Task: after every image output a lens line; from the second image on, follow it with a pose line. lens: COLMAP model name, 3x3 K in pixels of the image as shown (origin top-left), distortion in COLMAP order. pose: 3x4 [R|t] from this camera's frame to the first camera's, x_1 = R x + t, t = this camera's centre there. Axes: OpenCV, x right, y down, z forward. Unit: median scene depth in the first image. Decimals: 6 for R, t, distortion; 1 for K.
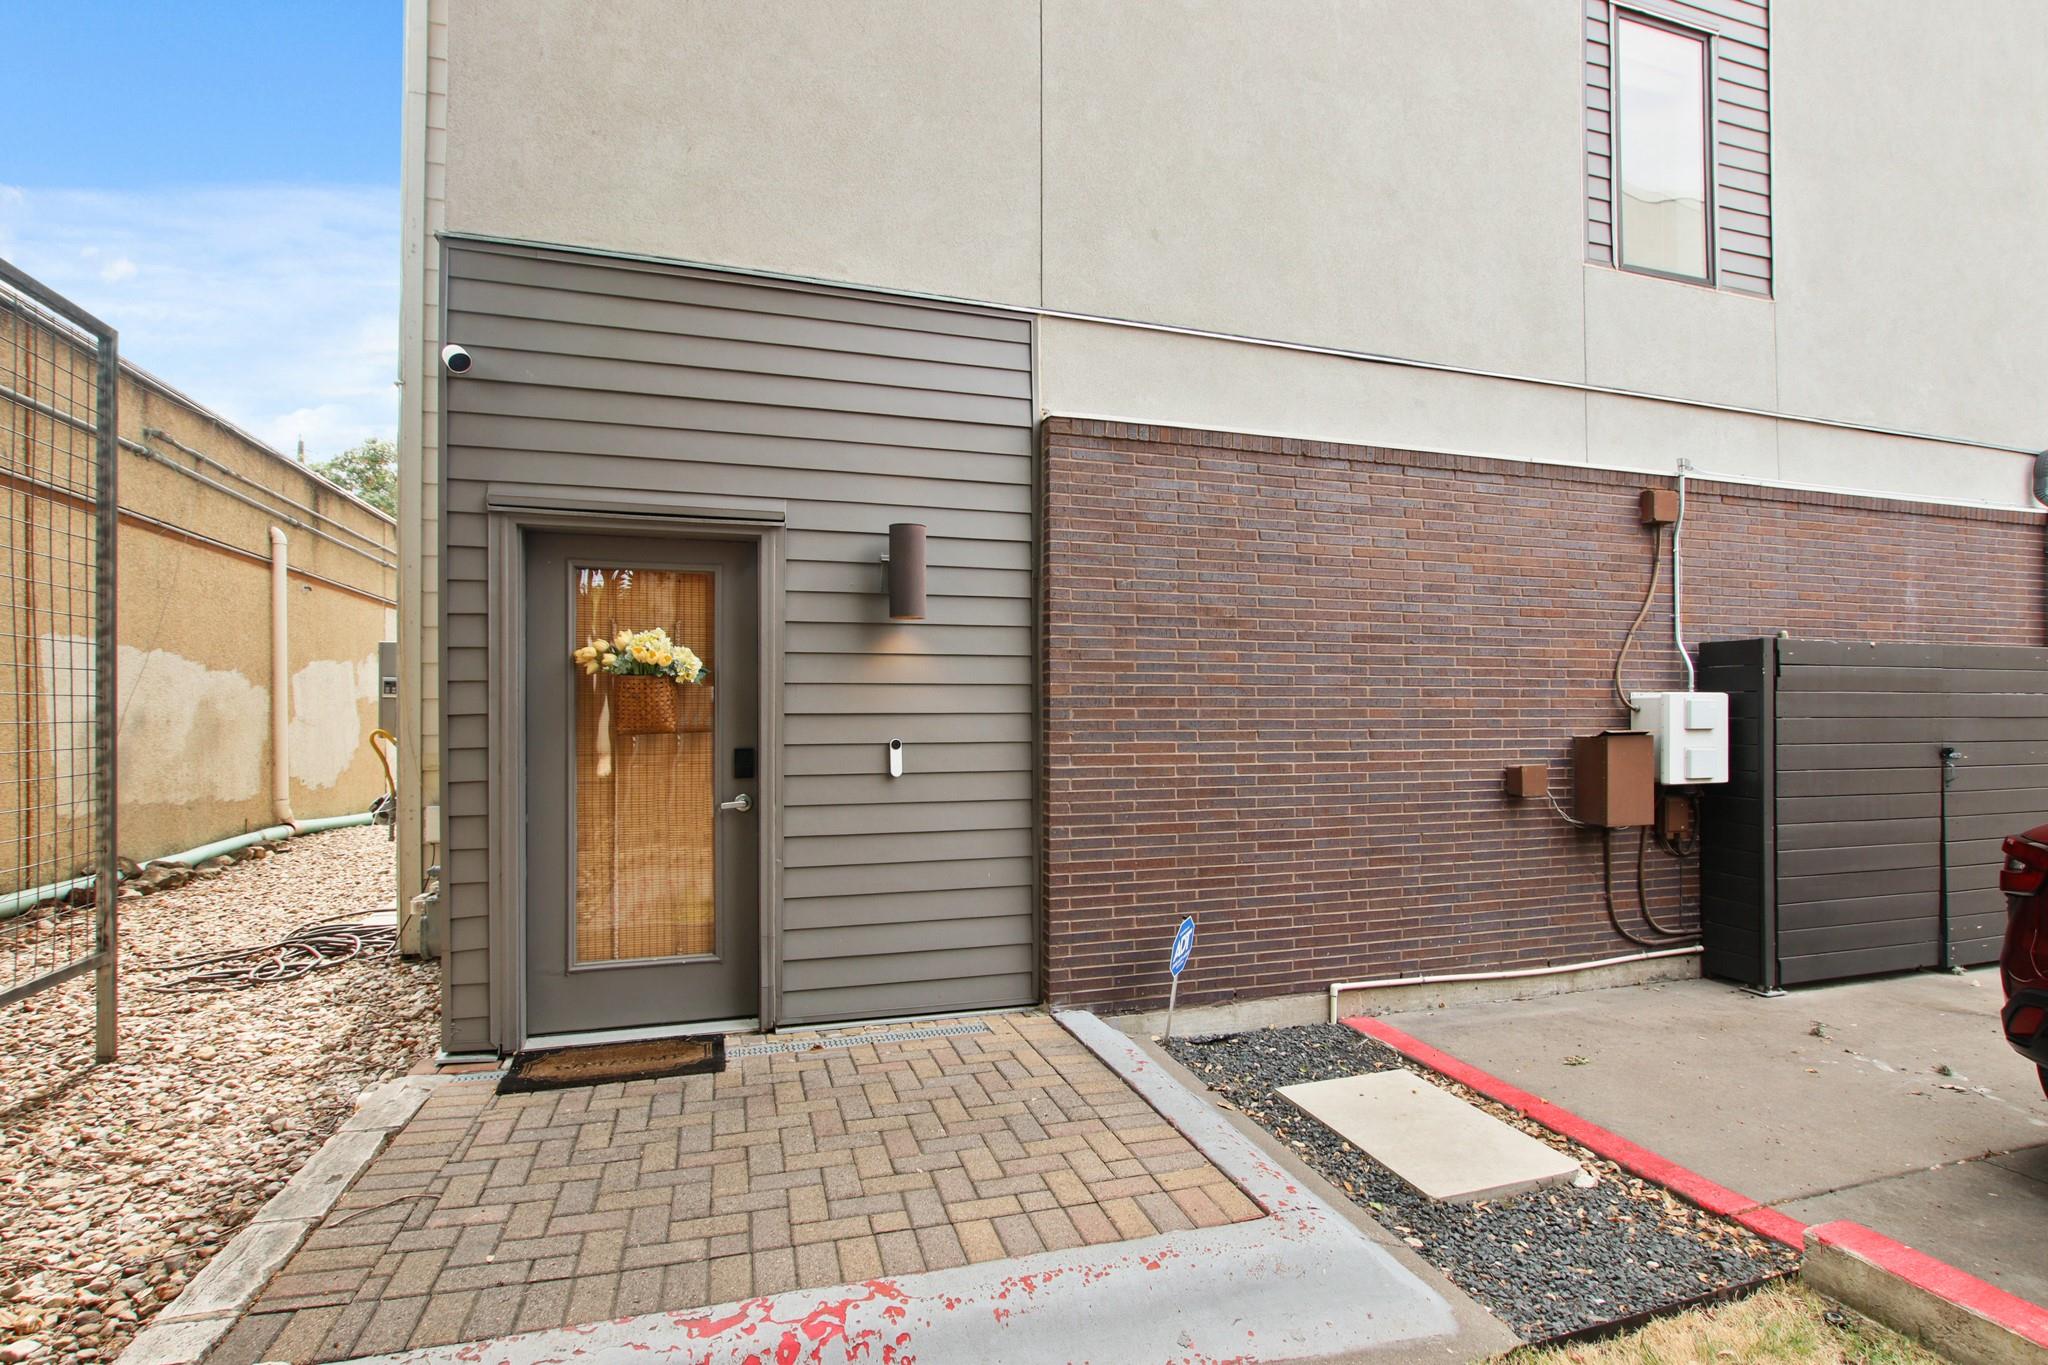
lens RADIAL K [[970.2, 0, 1028.0], [0, 970.2, 696.7], [0, 0, 1]] dist [-0.023475, 0.001185]
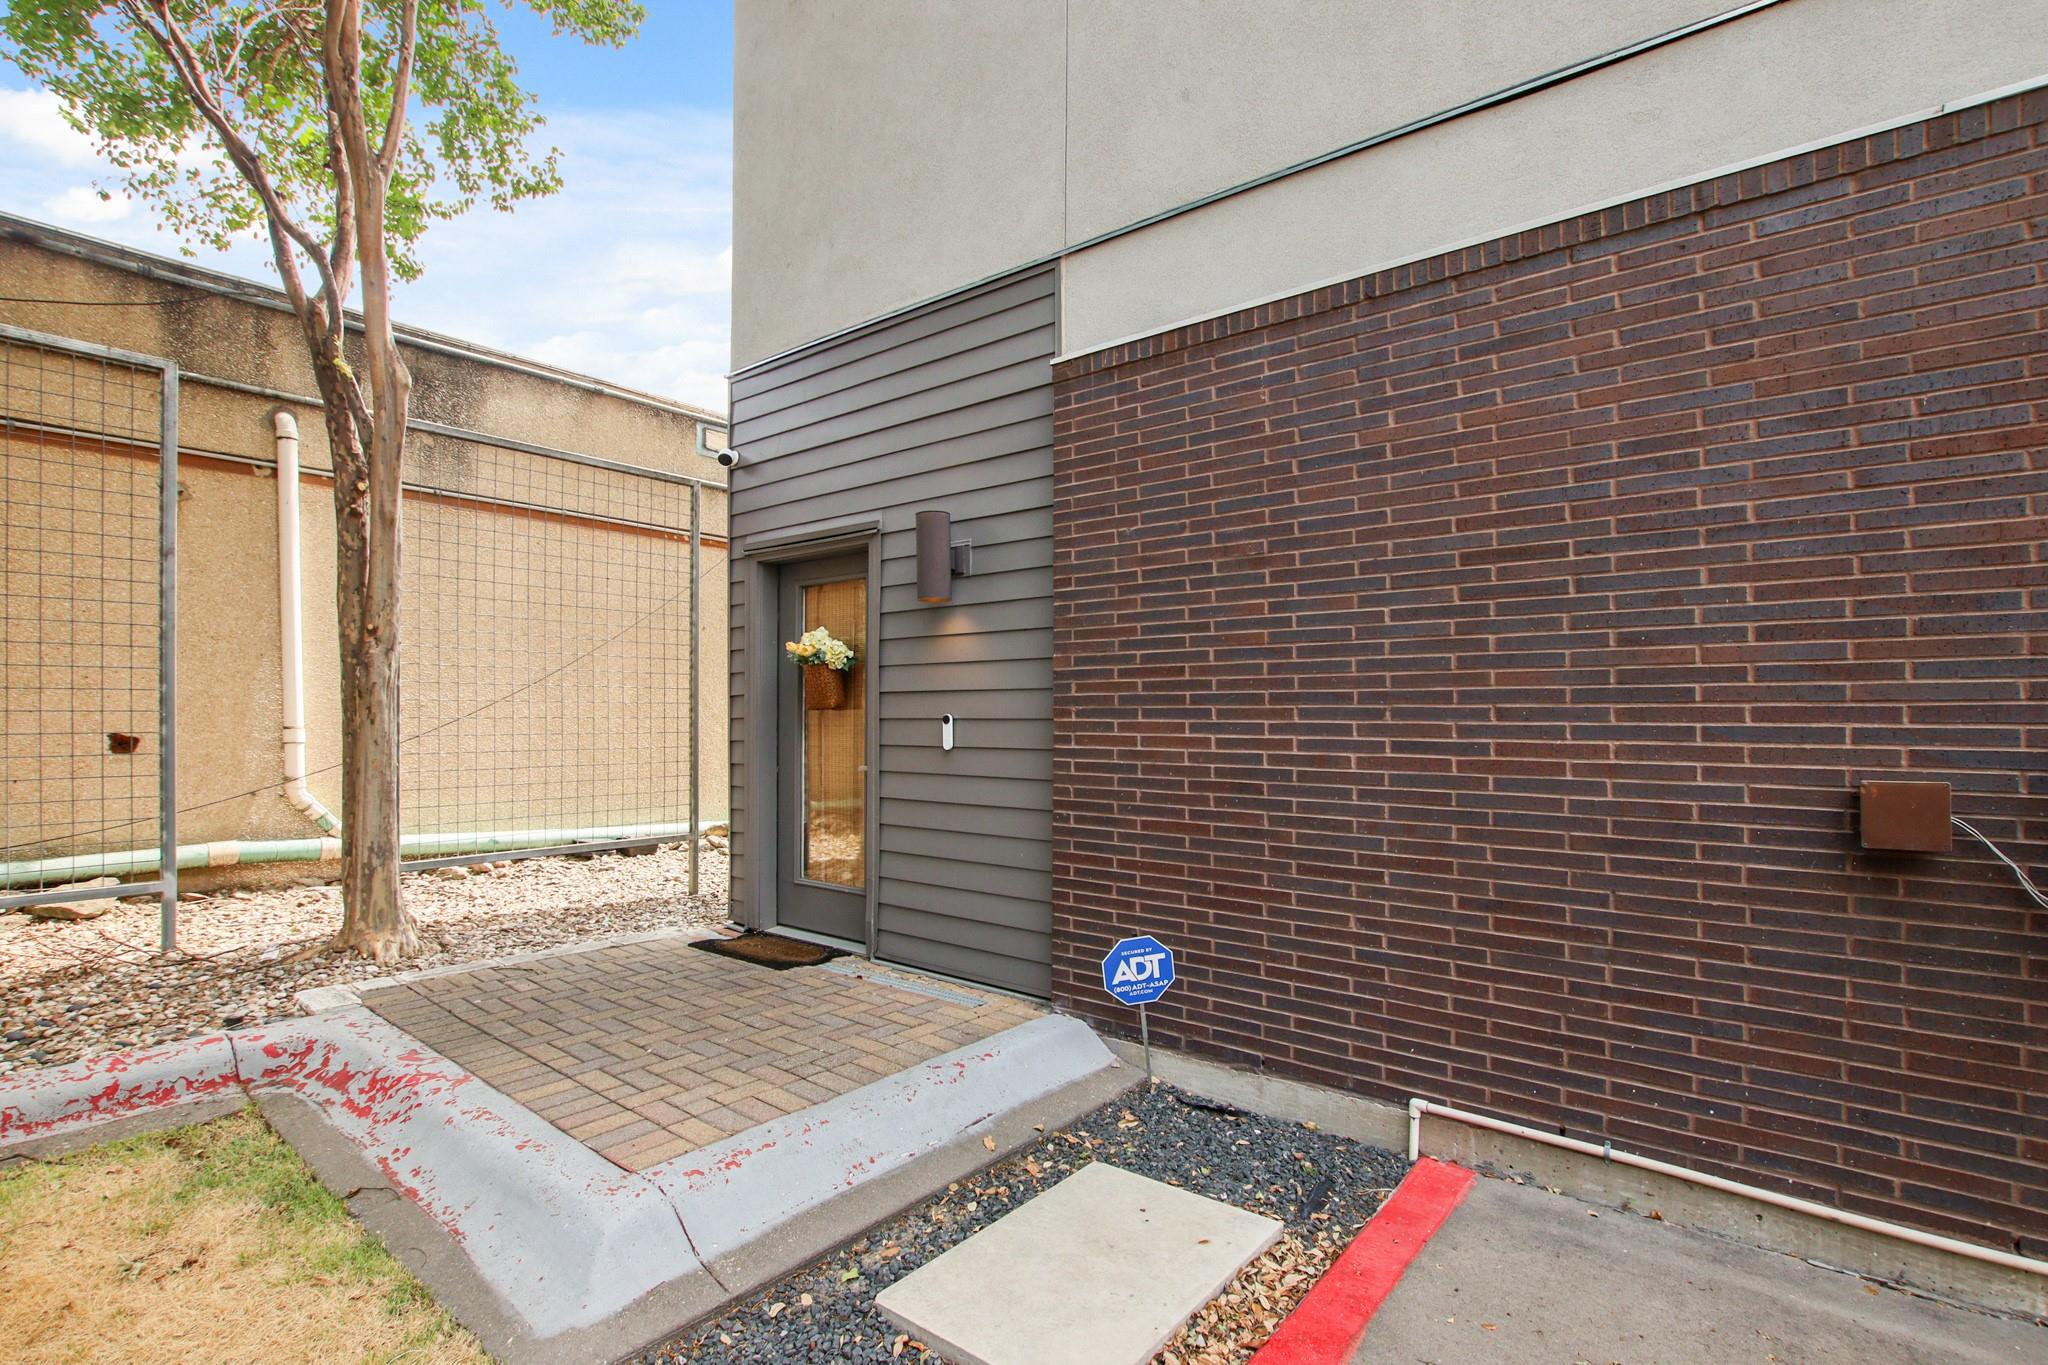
lens RADIAL K [[970.2, 0, 1028.8], [0, 970.2, 702.0], [0, 0, 1]] dist [-0.023475, 0.001185]
pose [[0.552443, -0.009268, -0.833499, 0.744212], [0.013807, 0.999903, -0.001967, 0.030896], [0.833437, -0.010421, 0.552517, 0.449870]]
